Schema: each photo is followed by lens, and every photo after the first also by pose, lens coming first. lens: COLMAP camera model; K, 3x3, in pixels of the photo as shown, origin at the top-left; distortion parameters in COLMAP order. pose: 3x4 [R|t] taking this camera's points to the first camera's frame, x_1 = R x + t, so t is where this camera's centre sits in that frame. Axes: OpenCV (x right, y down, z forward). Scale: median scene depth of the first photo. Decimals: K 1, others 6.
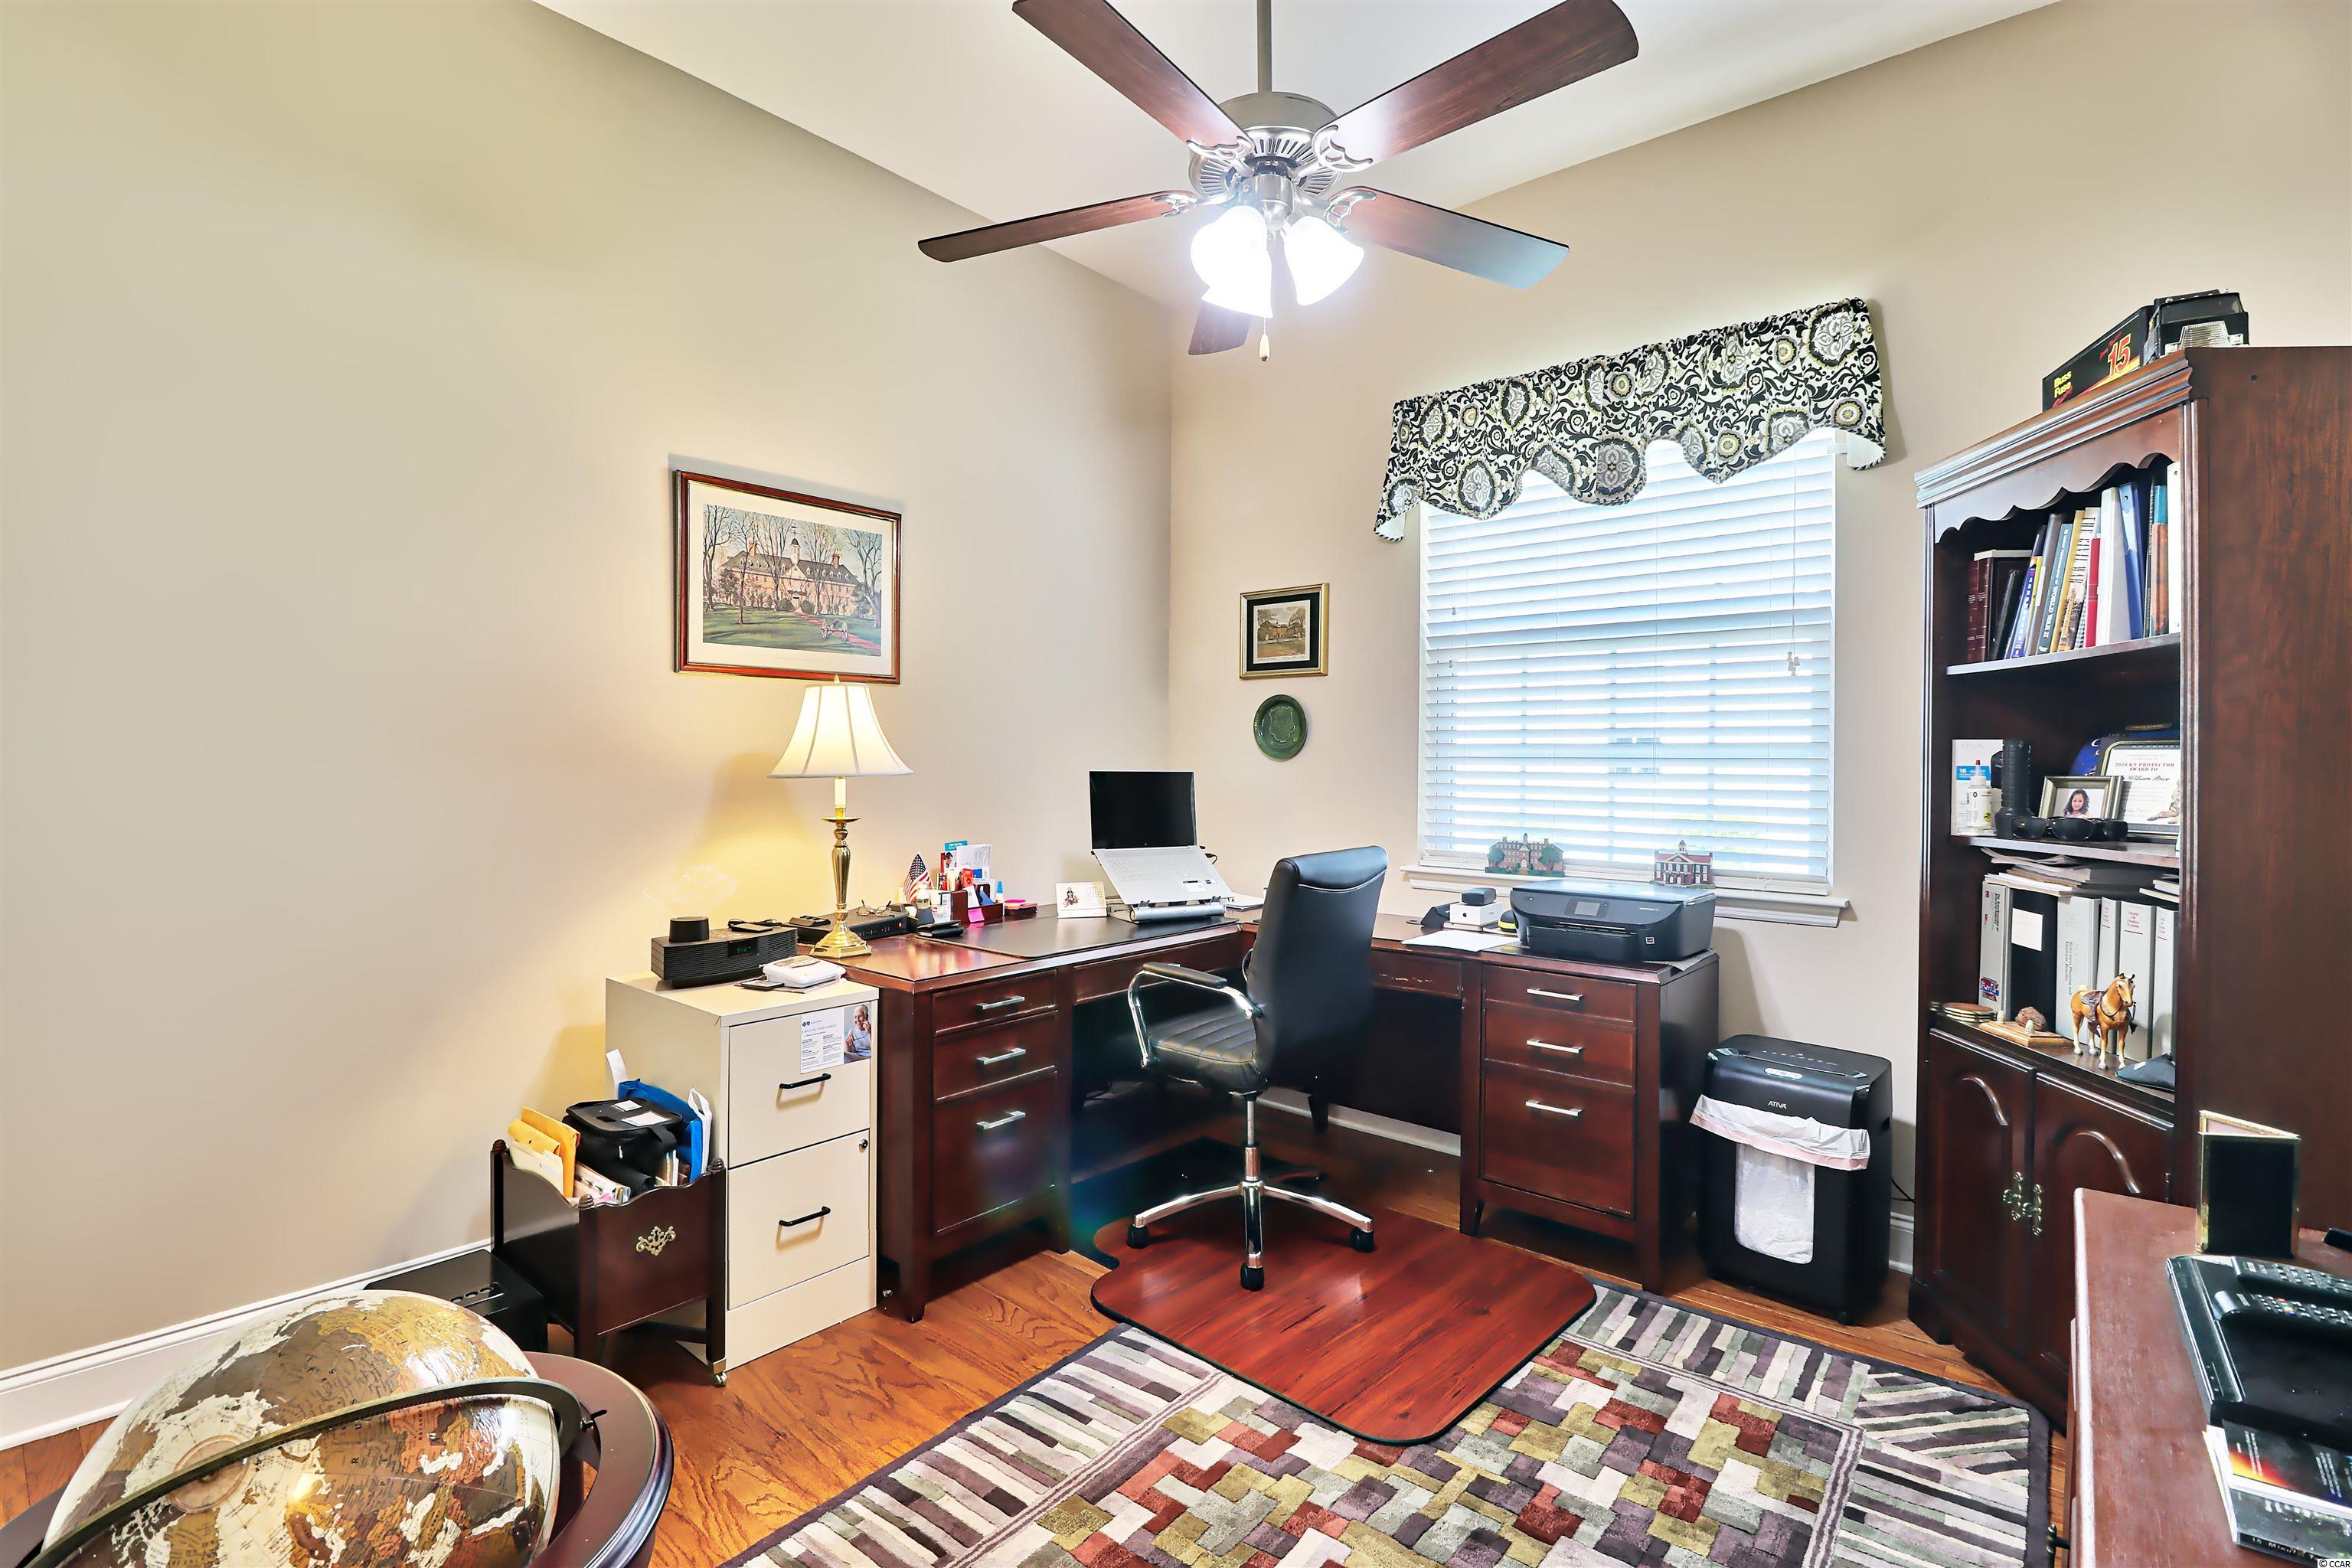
lens RADIAL K [[1088.3, 0, 1160.3], [0, 1088.3, 777.7], [0, 0, 1]] dist [-0.002553, -0.008554]
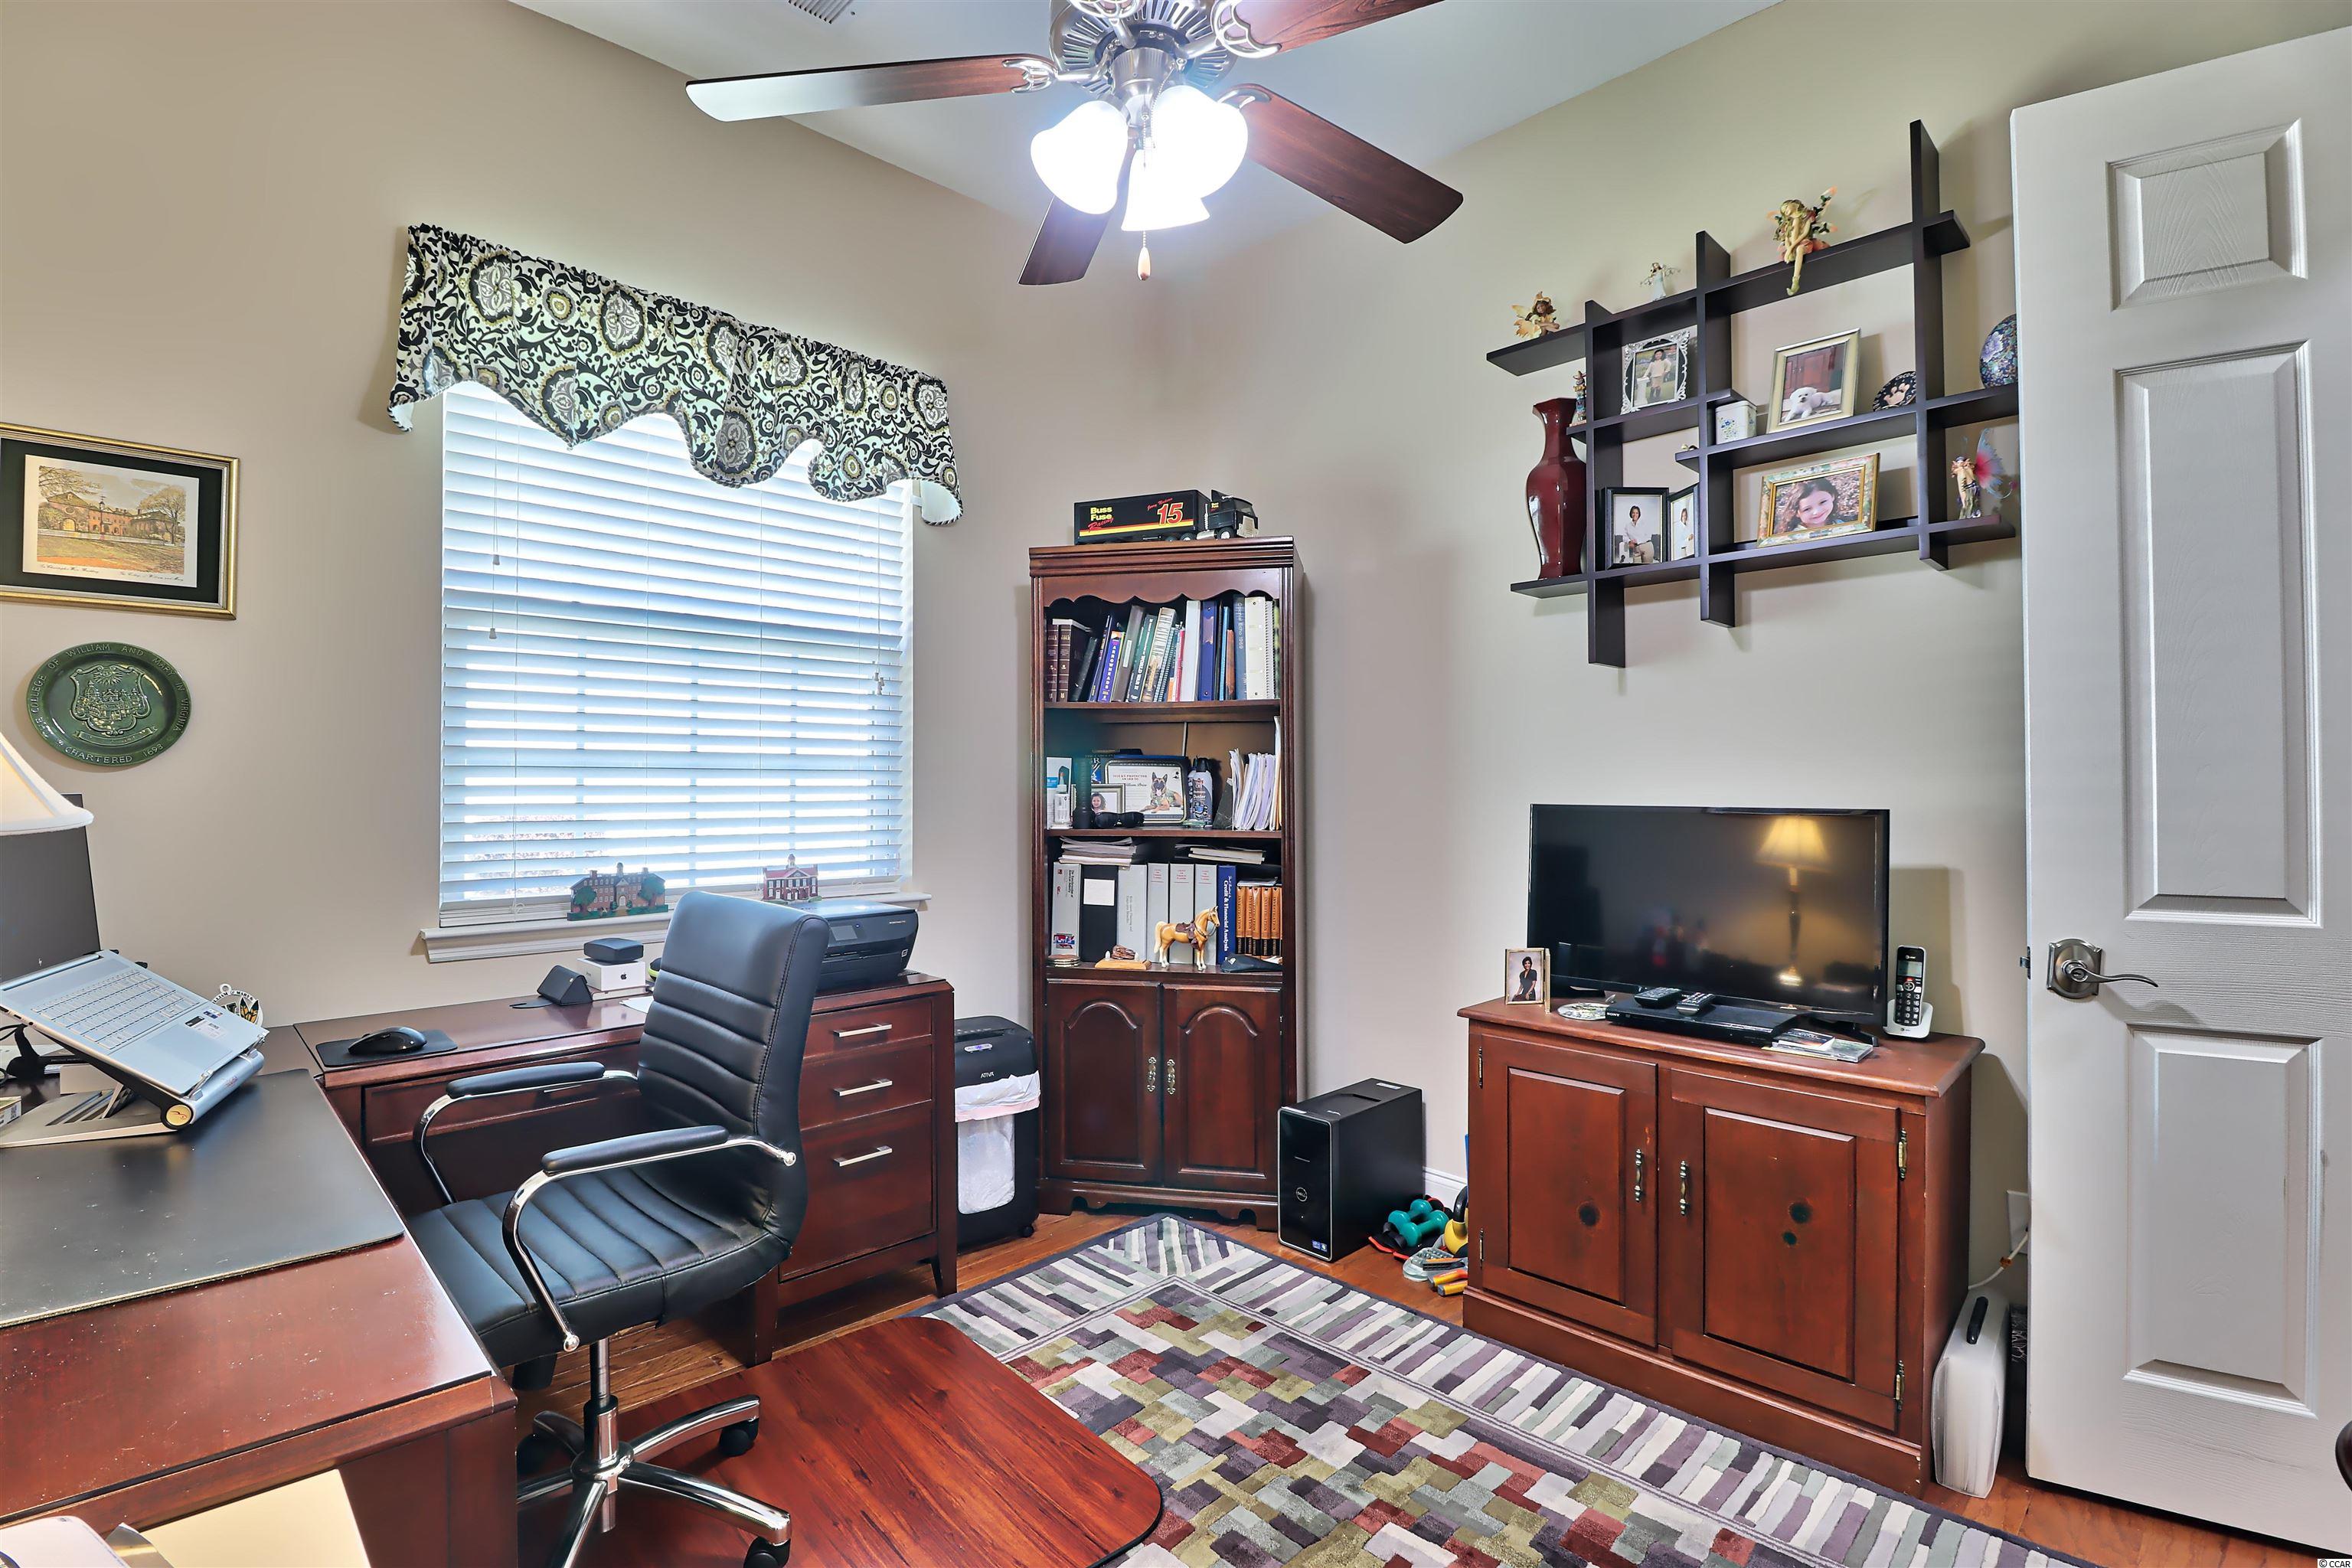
lens RADIAL K [[1088.3, 0, 1161.3], [0, 1088.3, 770.7], [0, 0, 1]] dist [-0.002553, -0.008554]
pose [[0.093094, 0.000033, 0.995657, -0.573373], [0.010306, 0.999946, -0.000997, -0.015547], [-0.995604, 0.010354, 0.093089, 0.737142]]
